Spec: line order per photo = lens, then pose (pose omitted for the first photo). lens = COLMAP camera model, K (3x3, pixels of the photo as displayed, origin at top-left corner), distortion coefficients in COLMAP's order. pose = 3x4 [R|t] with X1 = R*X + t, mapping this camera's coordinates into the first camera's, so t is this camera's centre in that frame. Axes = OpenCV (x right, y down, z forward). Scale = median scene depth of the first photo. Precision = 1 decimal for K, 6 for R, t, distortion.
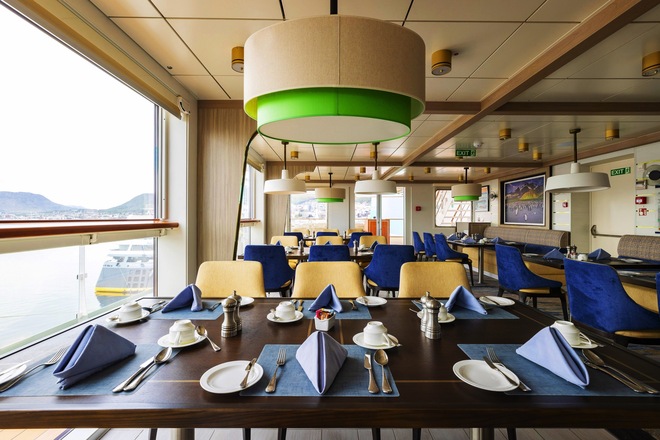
lens RADIAL K [[302.8, 0, 329.7], [0, 302.8, 225.0], [0, 0, 1]] dist [-0.000670, 0.000513]
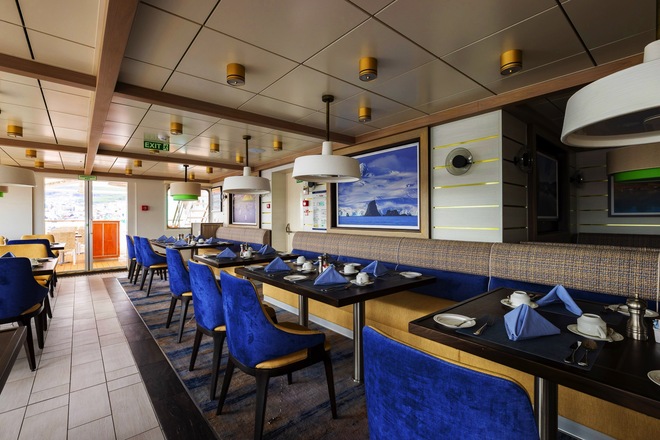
lens RADIAL K [[302.8, 0, 325.9], [0, 302.8, 216.5], [0, 0, 1]] dist [-0.000670, 0.000513]
pose [[0.777441, 0.001000, 0.628955, 0.251706], [0.018954, 0.999507, -0.025019, 0.004615], [-0.628670, 0.031372, 0.777039, -0.012982]]
